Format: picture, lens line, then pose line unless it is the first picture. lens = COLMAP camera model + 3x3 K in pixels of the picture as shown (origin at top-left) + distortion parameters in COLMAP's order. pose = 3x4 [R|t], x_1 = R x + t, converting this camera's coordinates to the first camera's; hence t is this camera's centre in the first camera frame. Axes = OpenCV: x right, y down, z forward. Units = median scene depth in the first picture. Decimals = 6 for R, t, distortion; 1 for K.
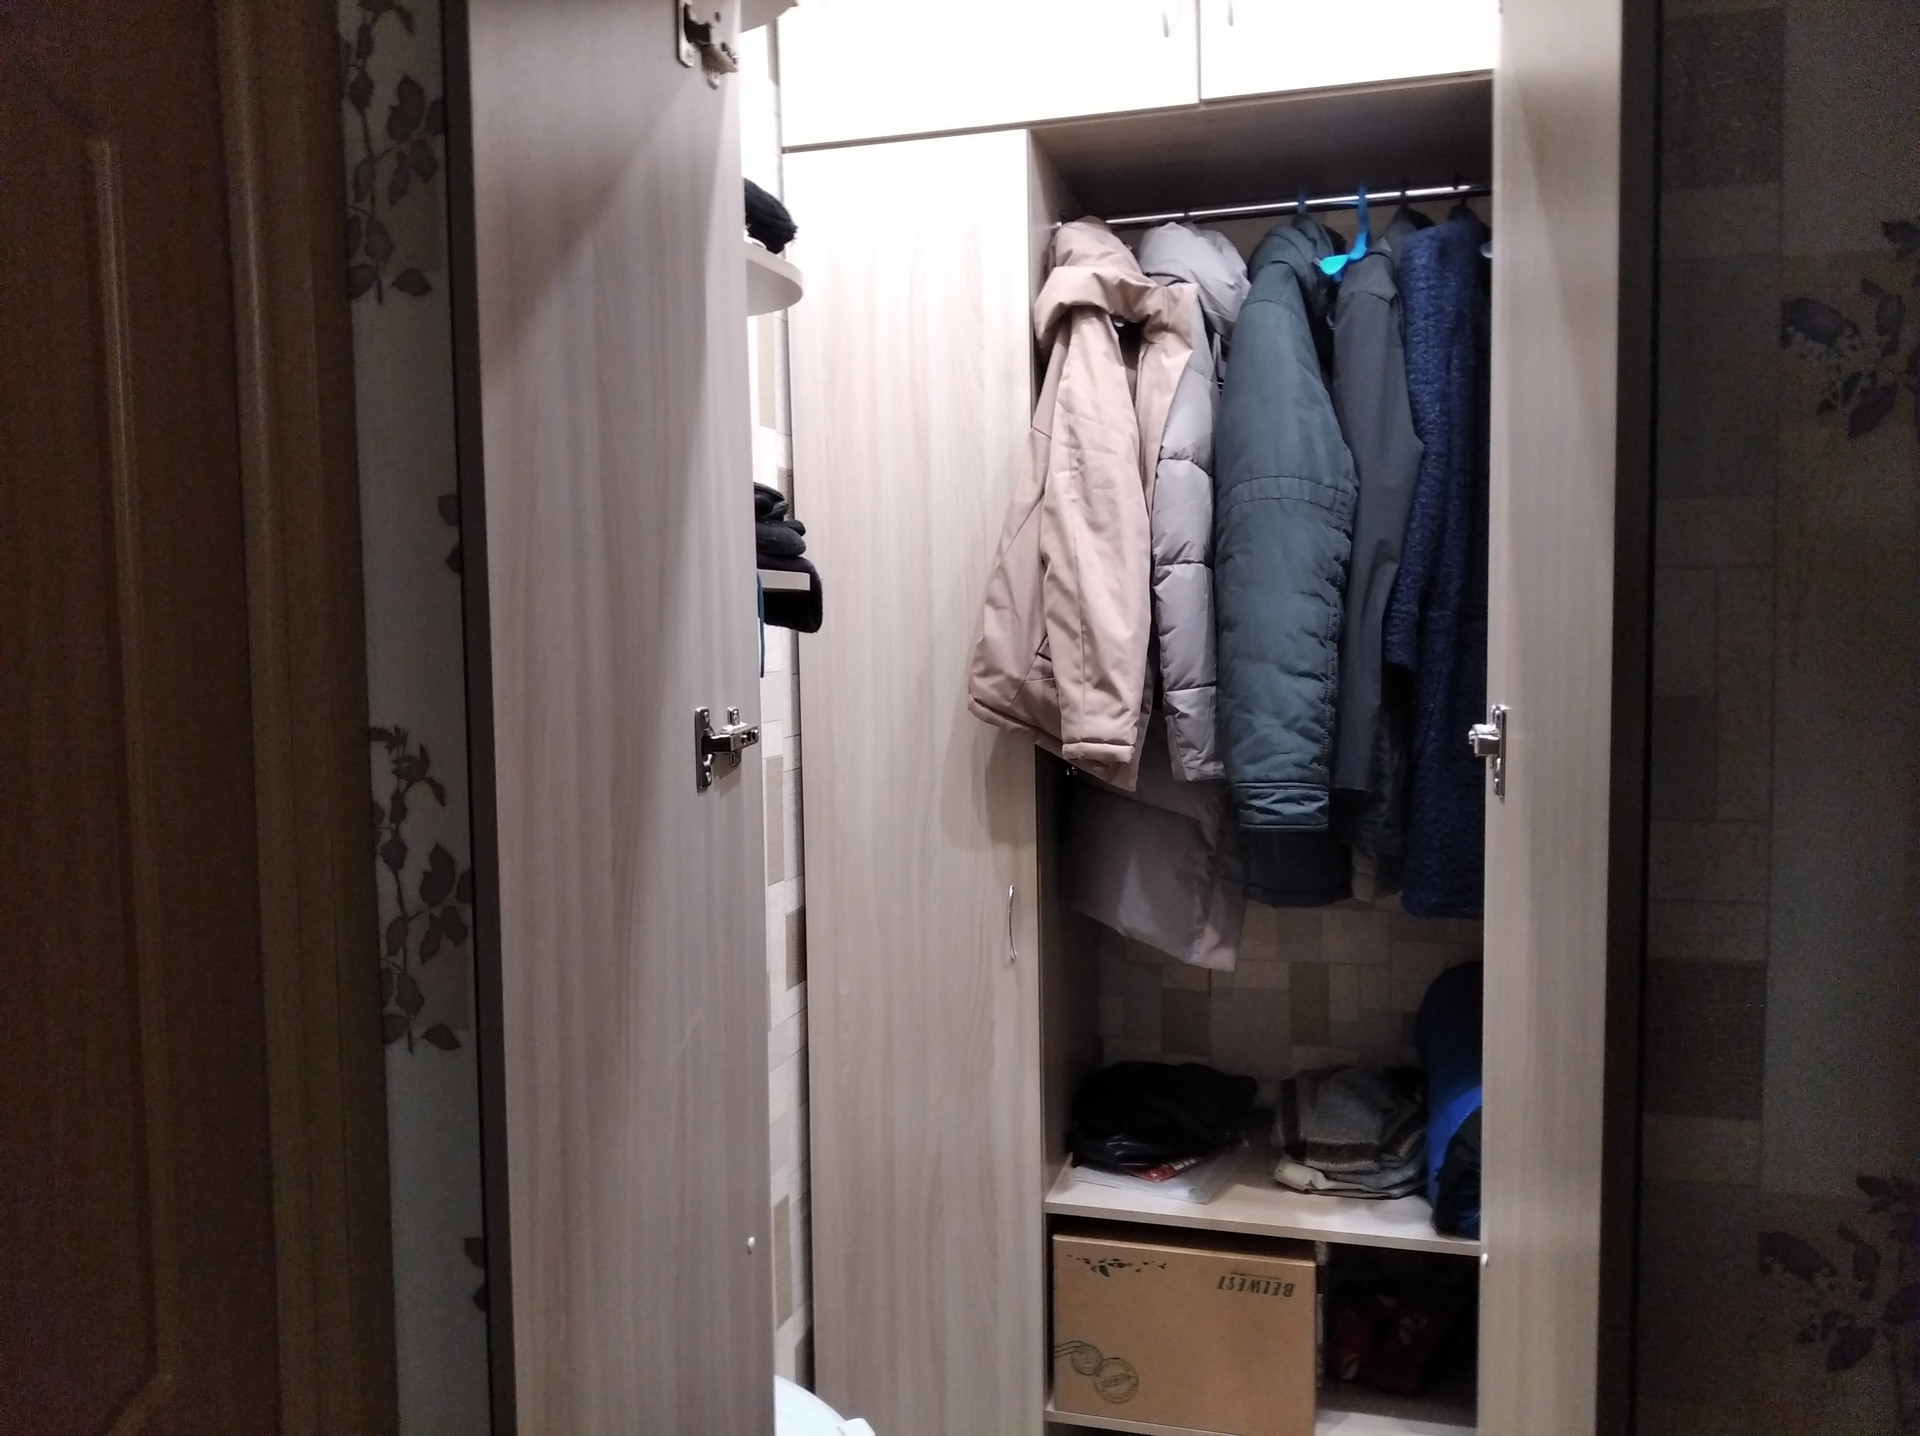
lens RADIAL K [[1509.2, 0, 934.1], [0, 1509.2, 724.2], [0, 0, 1]] dist [0.059133, -0.131022]
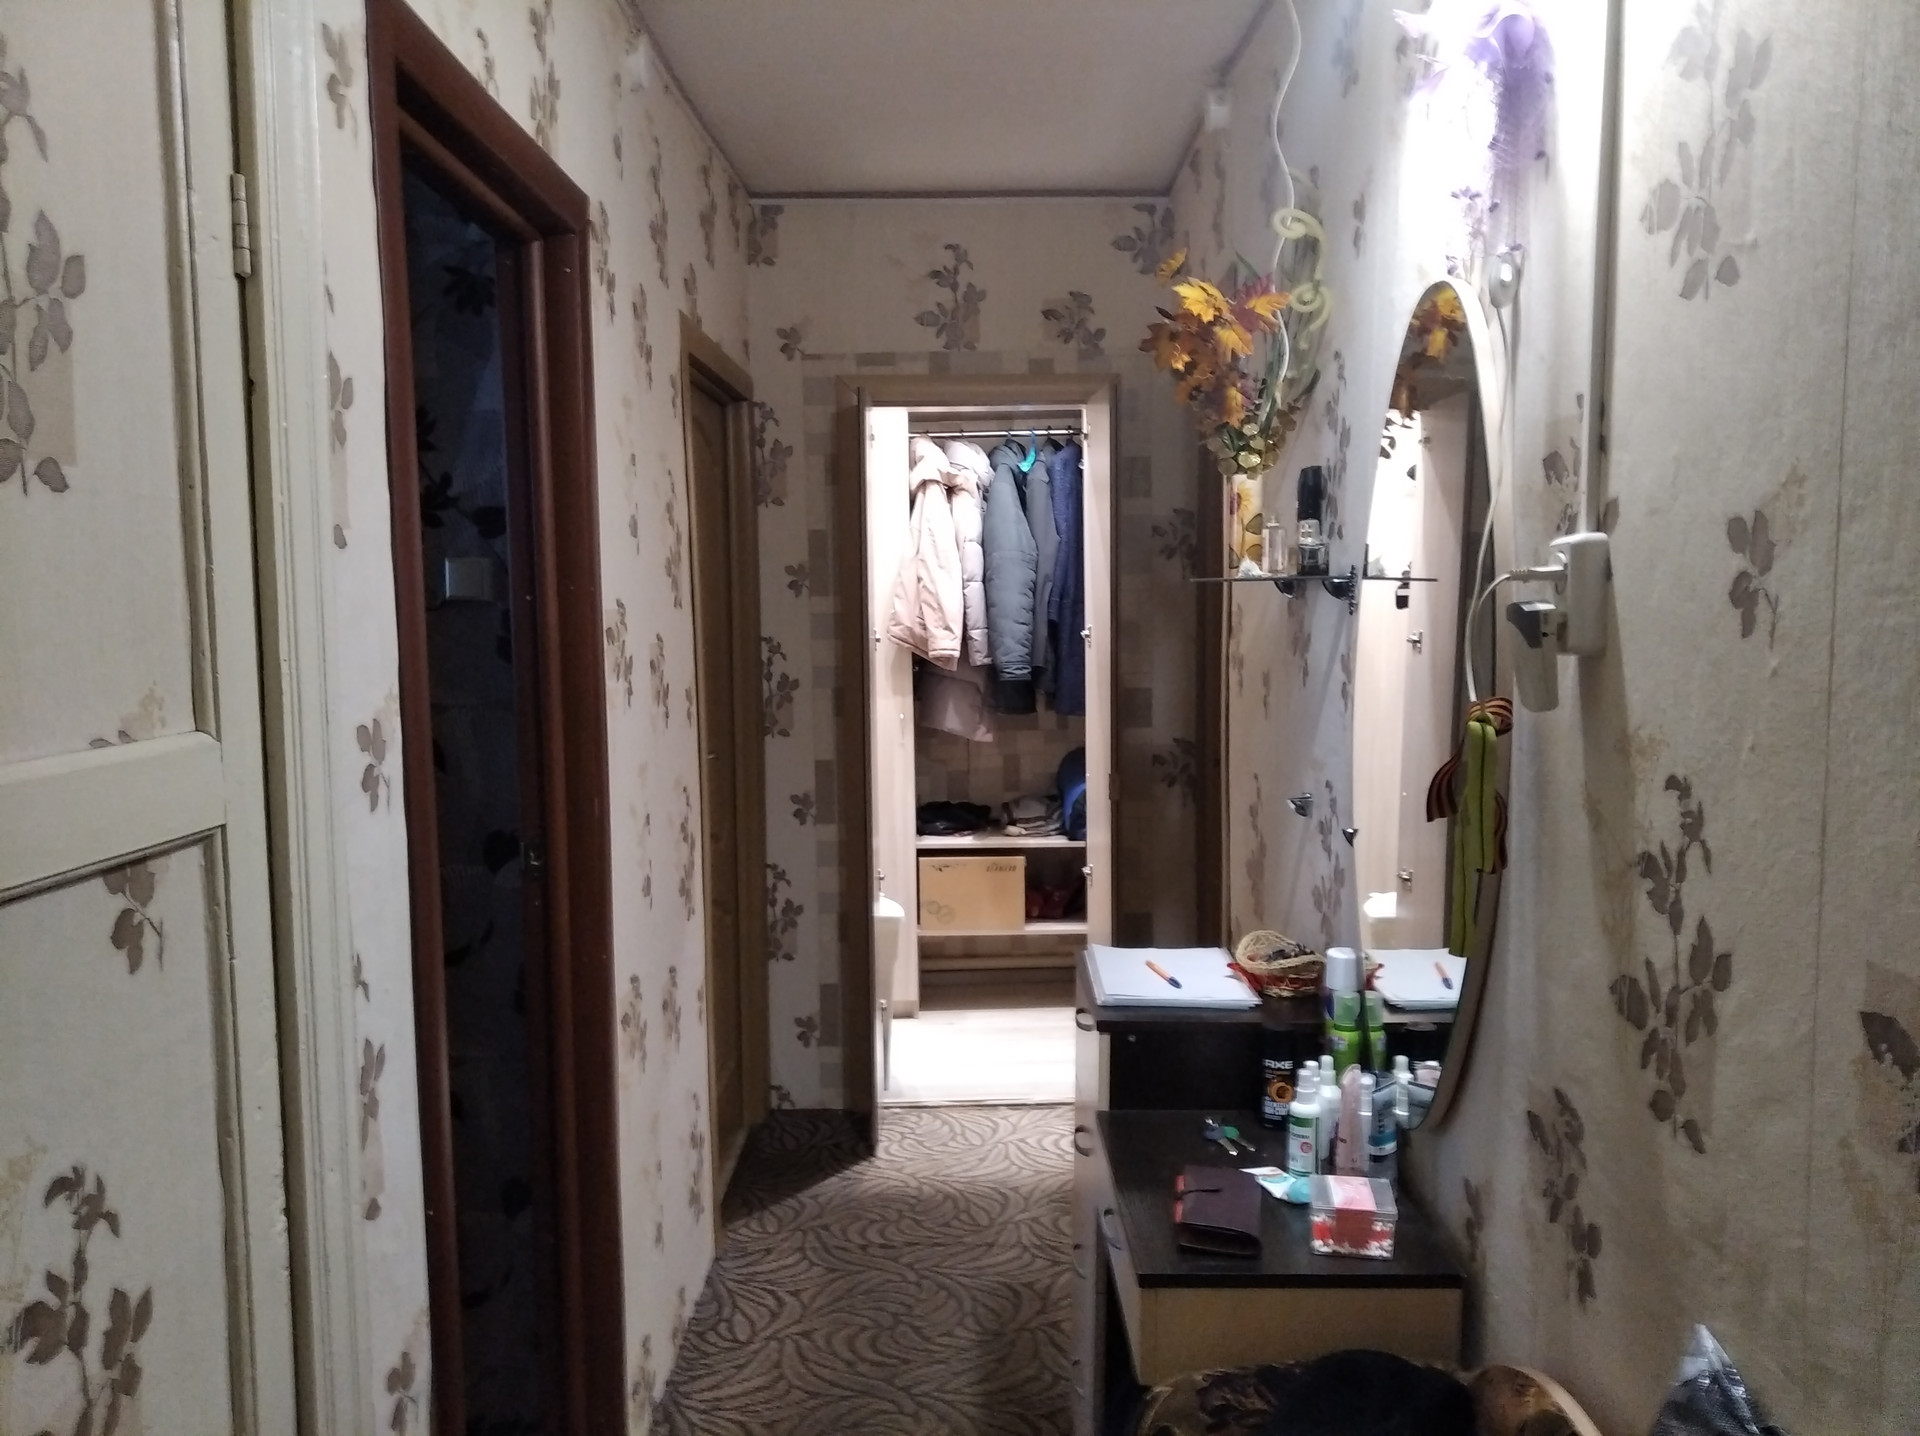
lens RADIAL K [[1484.2, 0, 961.0], [0, 1484.2, 710.6], [0, 0, 1]] dist [0.041529, -0.055940]
pose [[0.963173, -0.019660, 0.268164, -0.540873], [0.018356, 0.999804, 0.007370, 0.095343], [-0.268257, -0.002176, 0.963345, -1.441423]]
